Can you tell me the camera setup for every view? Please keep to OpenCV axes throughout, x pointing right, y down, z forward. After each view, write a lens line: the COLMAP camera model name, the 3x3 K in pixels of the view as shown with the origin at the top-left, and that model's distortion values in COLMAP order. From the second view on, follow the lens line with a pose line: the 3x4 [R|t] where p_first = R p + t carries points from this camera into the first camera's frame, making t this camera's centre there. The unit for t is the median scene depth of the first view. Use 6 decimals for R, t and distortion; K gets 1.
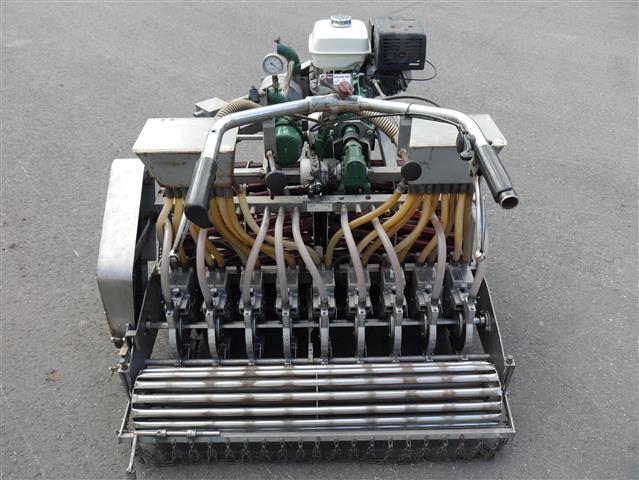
lens RADIAL K [[525.2, 0, 319.5], [0, 525.2, 240.0], [0, 0, 1]] dist [-0.035155, -0.006636]
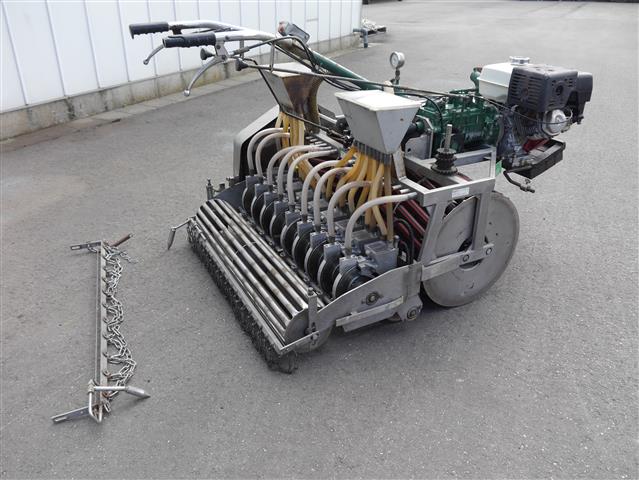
lens RADIAL K [[525.2, 0, 319.5], [0, 525.2, 240.0], [0, 0, 1]] dist [-0.035155, -0.006636]
pose [[0.446649, 0.409098, -0.795703, 1.112161], [-0.553624, 0.825009, 0.113402, -0.007843], [0.702855, 0.389870, 0.594976, 0.247152]]
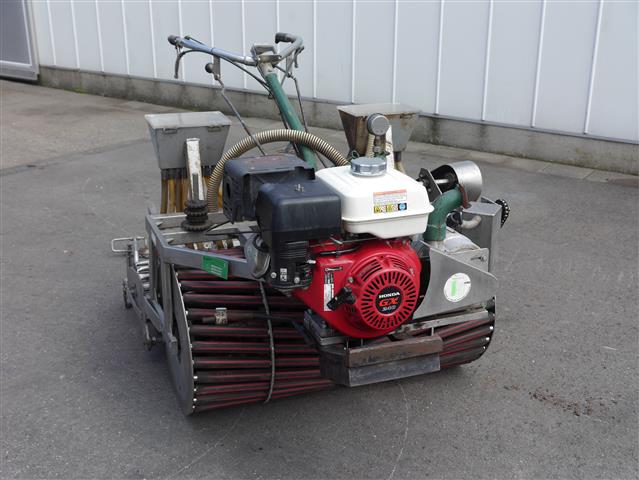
lens RADIAL K [[791.8, 0, 319.5], [0, 791.8, 240.0], [0, 0, 1]] dist [-0.006833, -0.015667]
pose [[-0.934393, 0.107339, -0.339688, 0.536075], [-0.230711, 0.544221, 0.806595, -1.418733], [0.271444, 0.832047, -0.483752, 1.902755]]
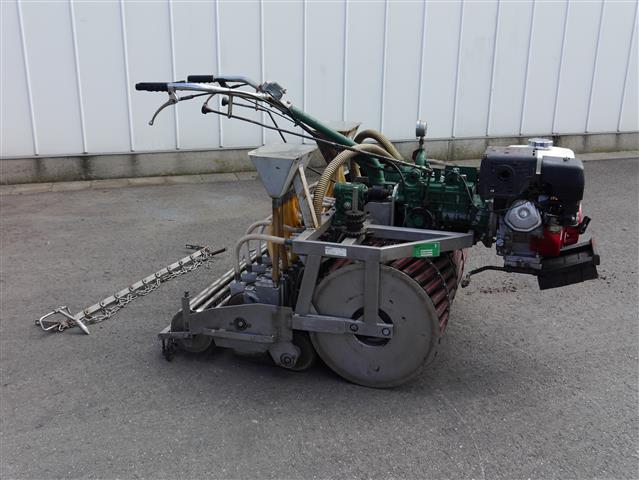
lens RADIAL K [[668.6, 0, 319.5], [0, 668.6, 240.0], [0, 0, 1]] dist [-0.013694, -0.002644]
pose [[-0.307856, 0.287636, -0.906913, 1.613413], [-0.593280, 0.687155, 0.419329, -0.726103], [0.743803, 0.667146, -0.040896, 1.100533]]
